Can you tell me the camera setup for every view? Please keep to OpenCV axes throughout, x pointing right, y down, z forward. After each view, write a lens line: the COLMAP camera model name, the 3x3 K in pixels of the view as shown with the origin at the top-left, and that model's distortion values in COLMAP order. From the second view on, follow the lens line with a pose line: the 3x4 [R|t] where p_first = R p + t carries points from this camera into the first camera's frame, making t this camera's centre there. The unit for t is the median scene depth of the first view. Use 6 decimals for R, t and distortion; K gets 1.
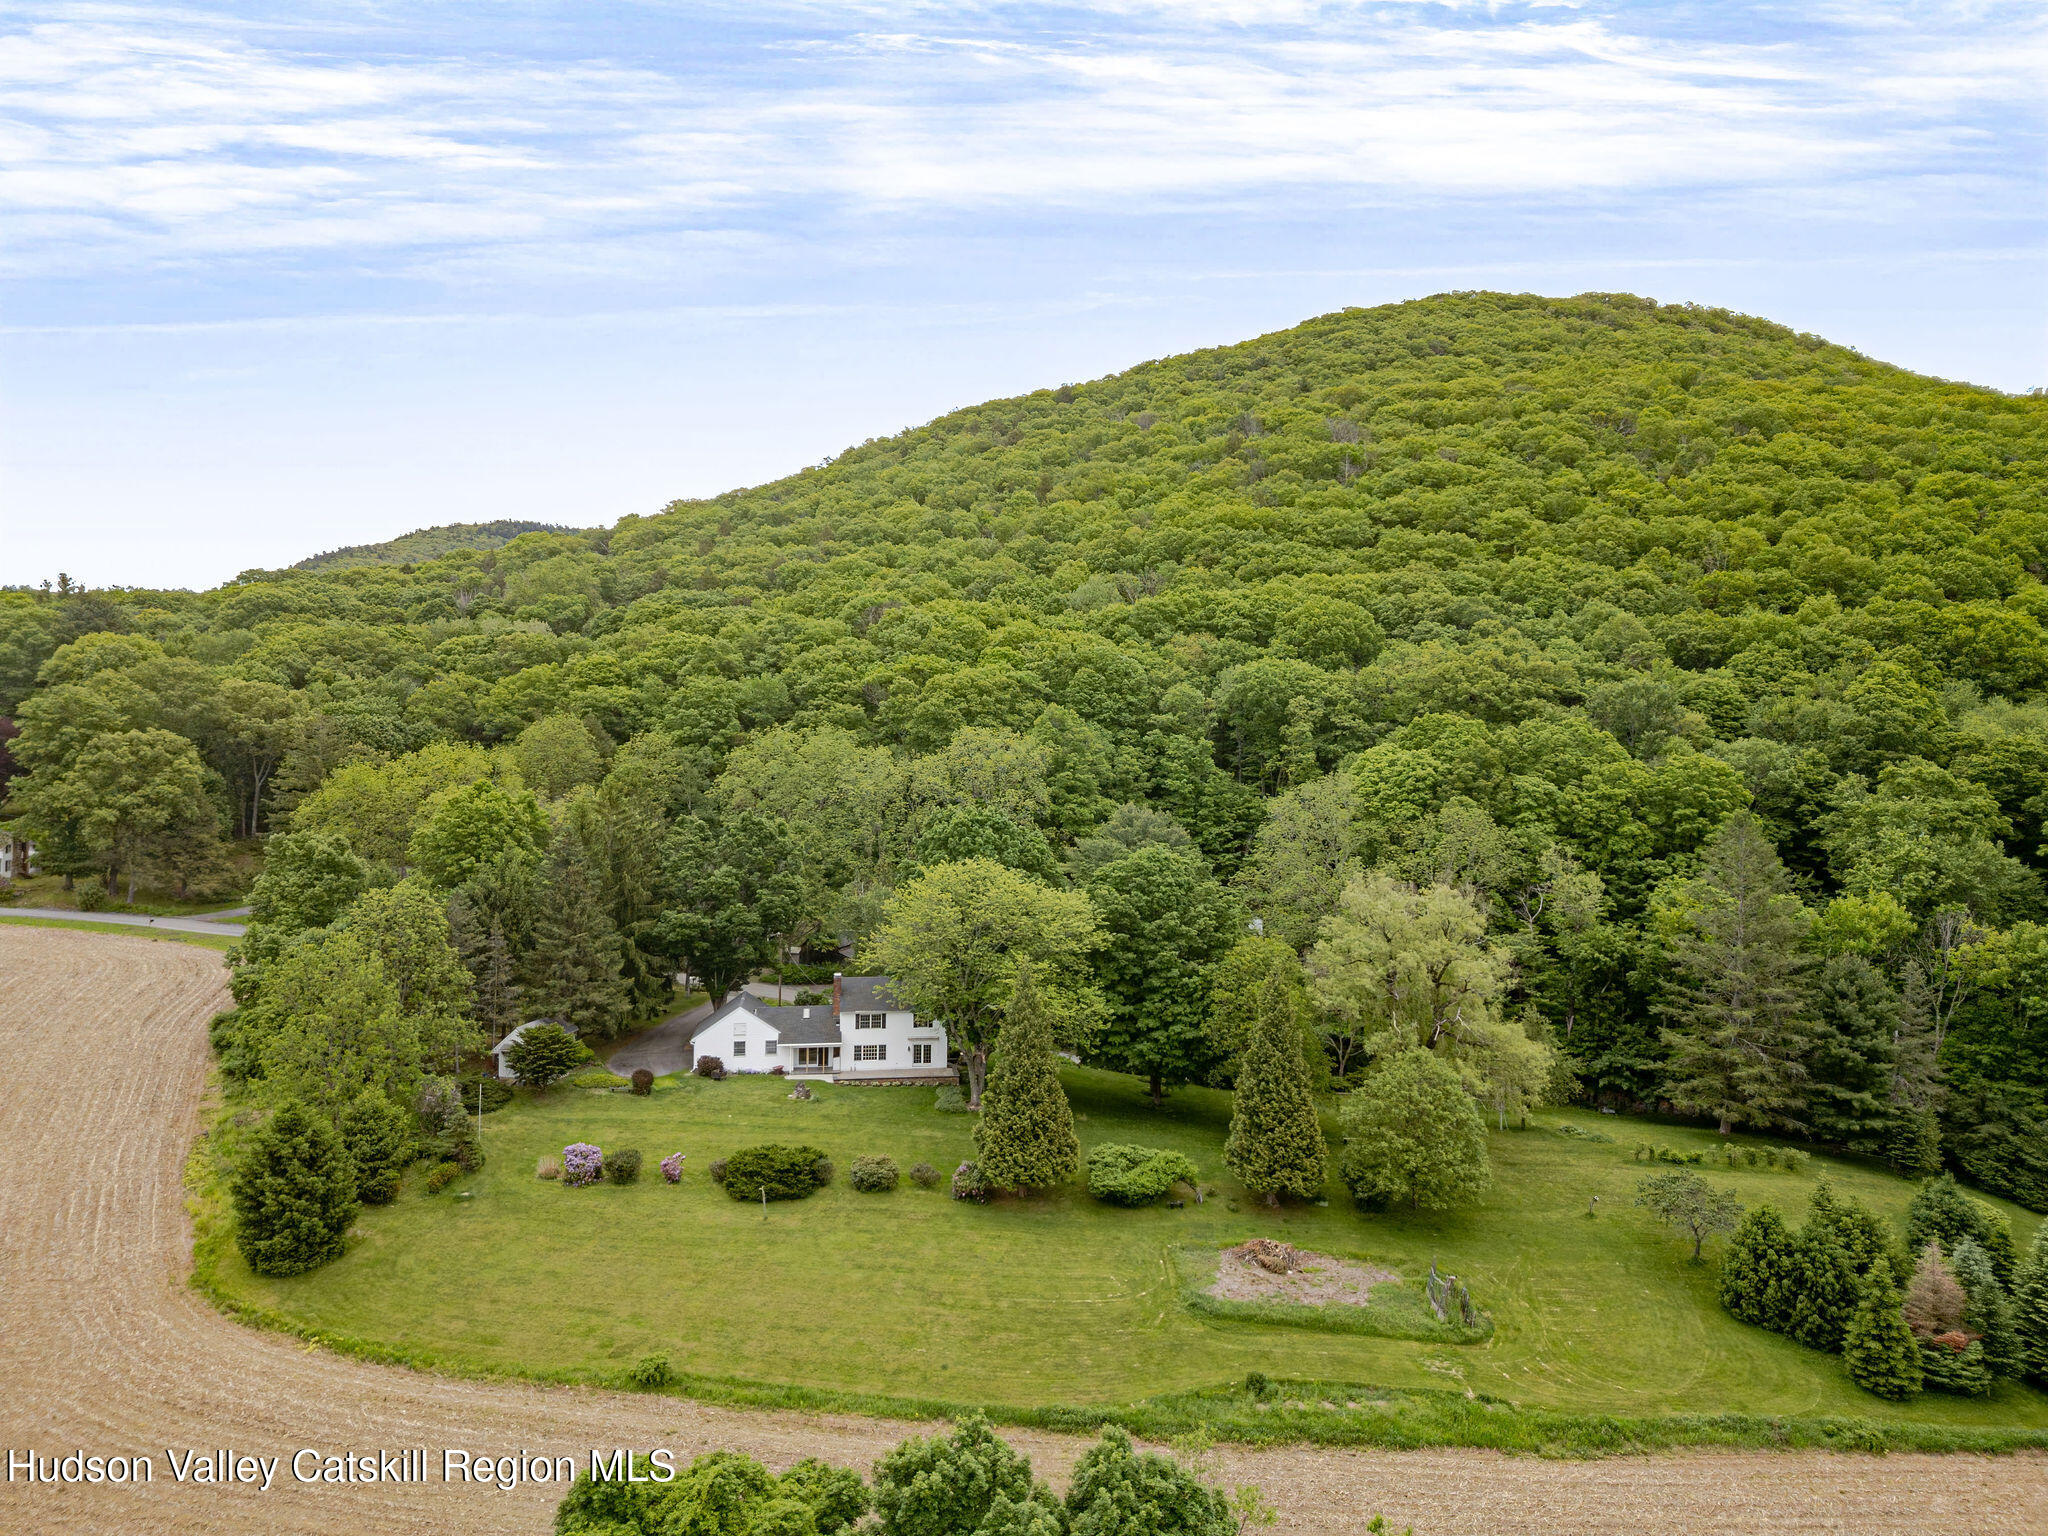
lens RADIAL K [[1415.1, 0, 1024.0], [0, 1415.1, 768.0], [0, 0, 1]] dist [0.068639, -0.049580]
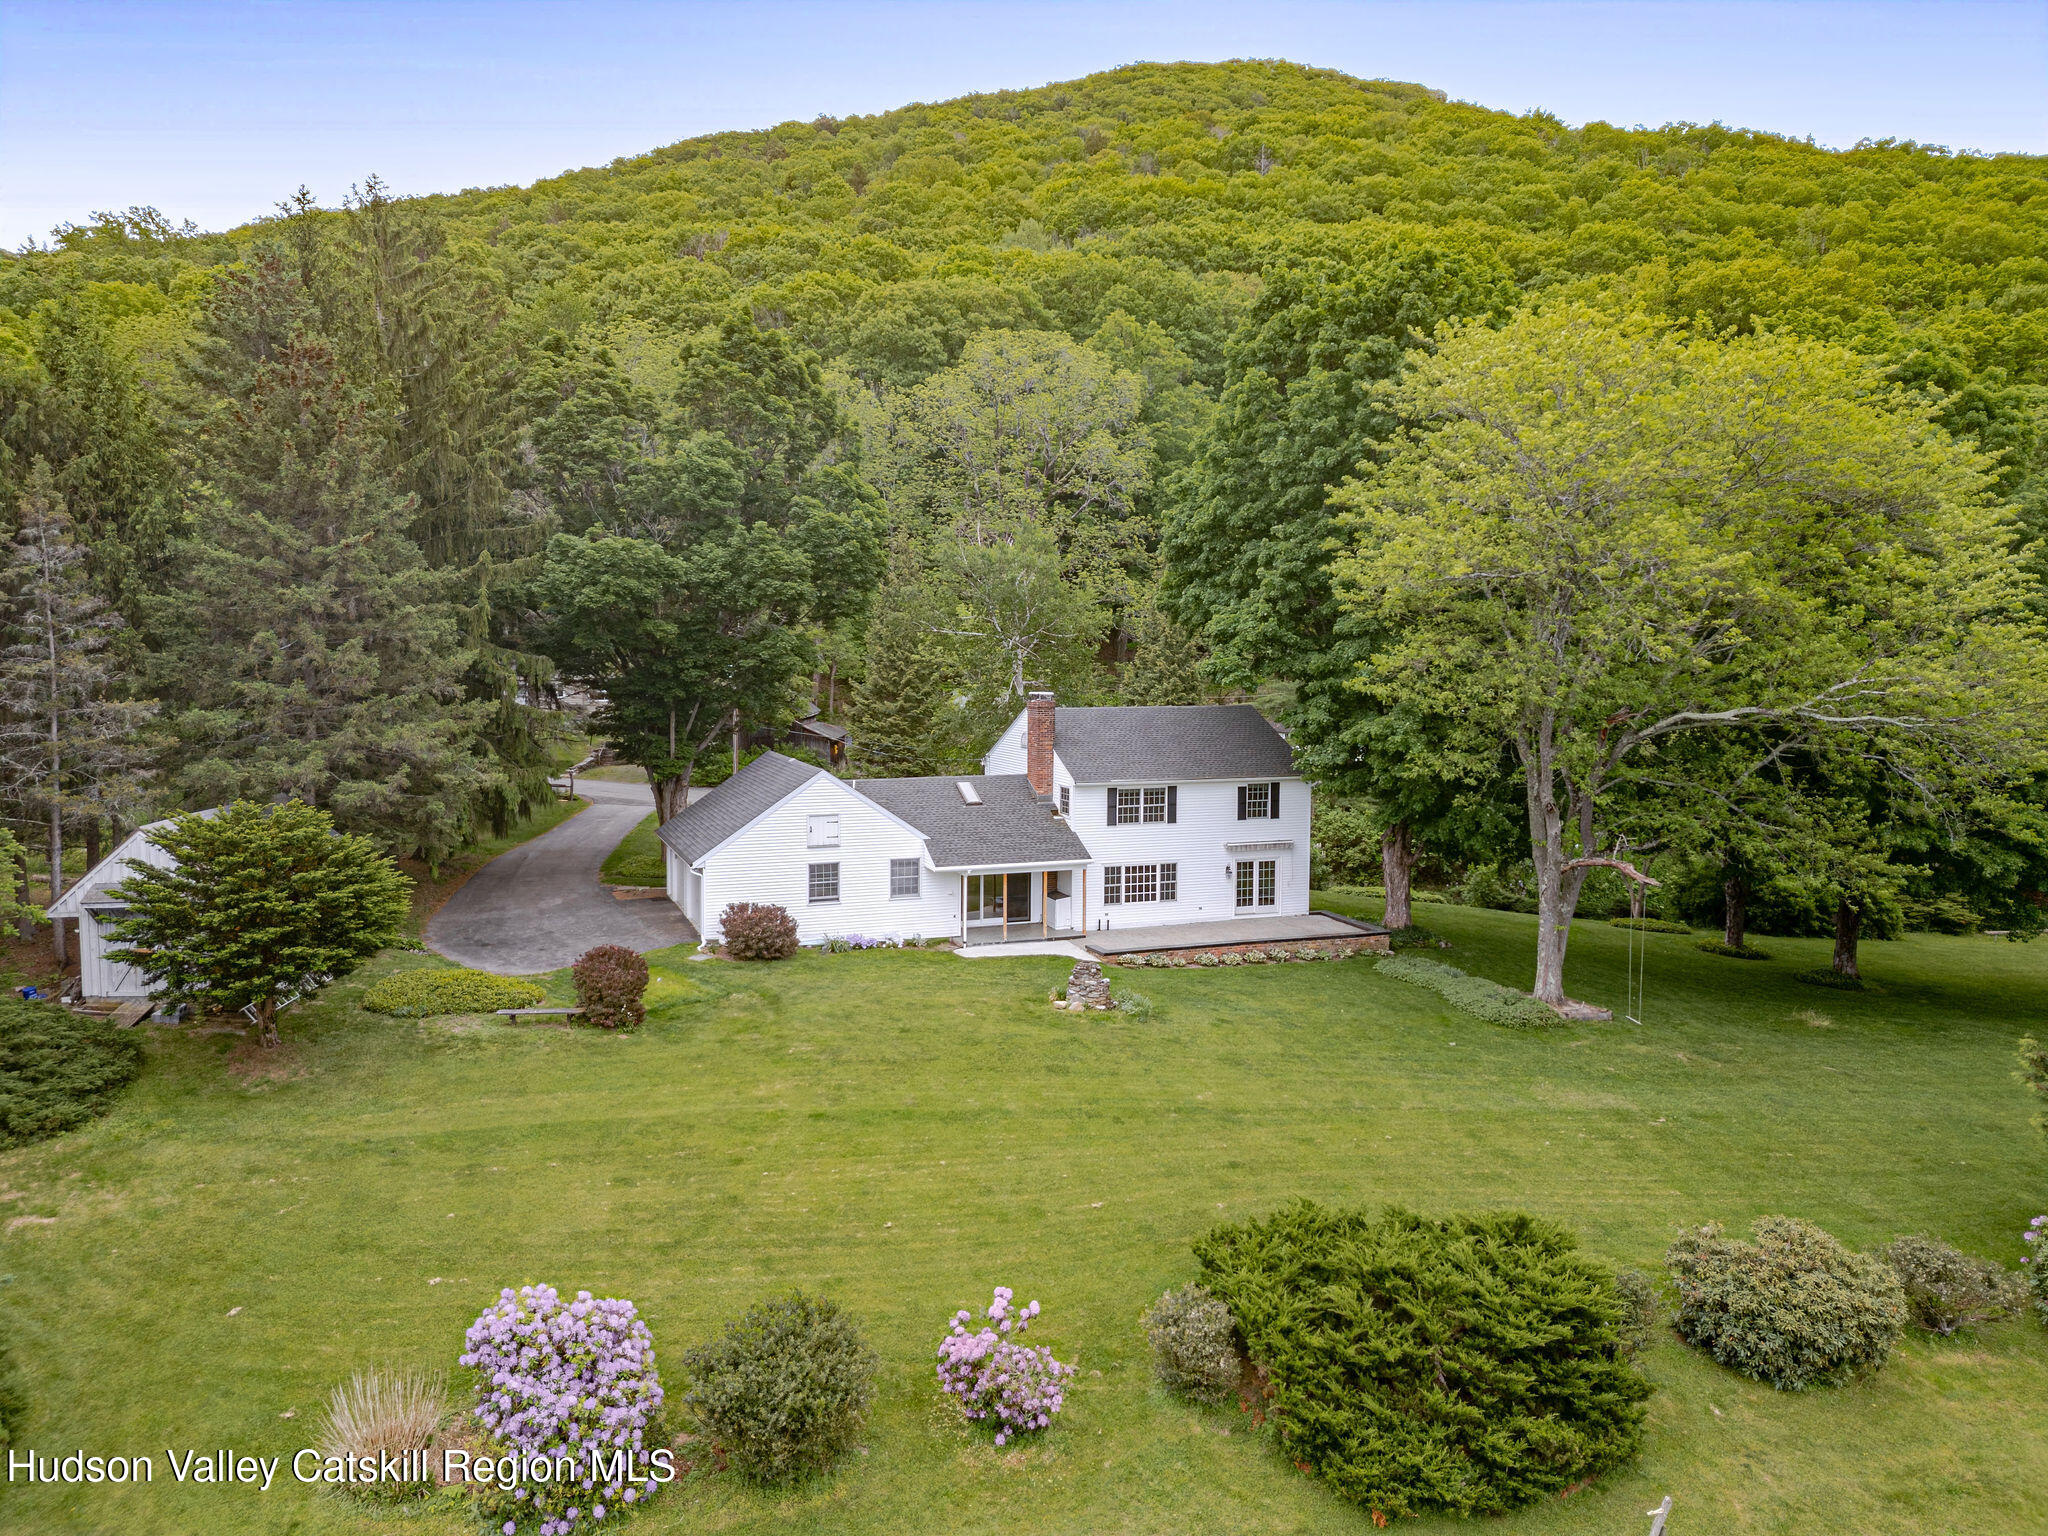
lens RADIAL K [[1415.1, 0, 1024.0], [0, 1415.1, 768.0], [0, 0, 1]] dist [0.068639, -0.049580]
pose [[0.973510, -0.018918, 0.227859, -0.232512], [-0.001313, 0.996092, 0.088312, 0.135315], [-0.228639, -0.086271, 0.969681, 0.635851]]
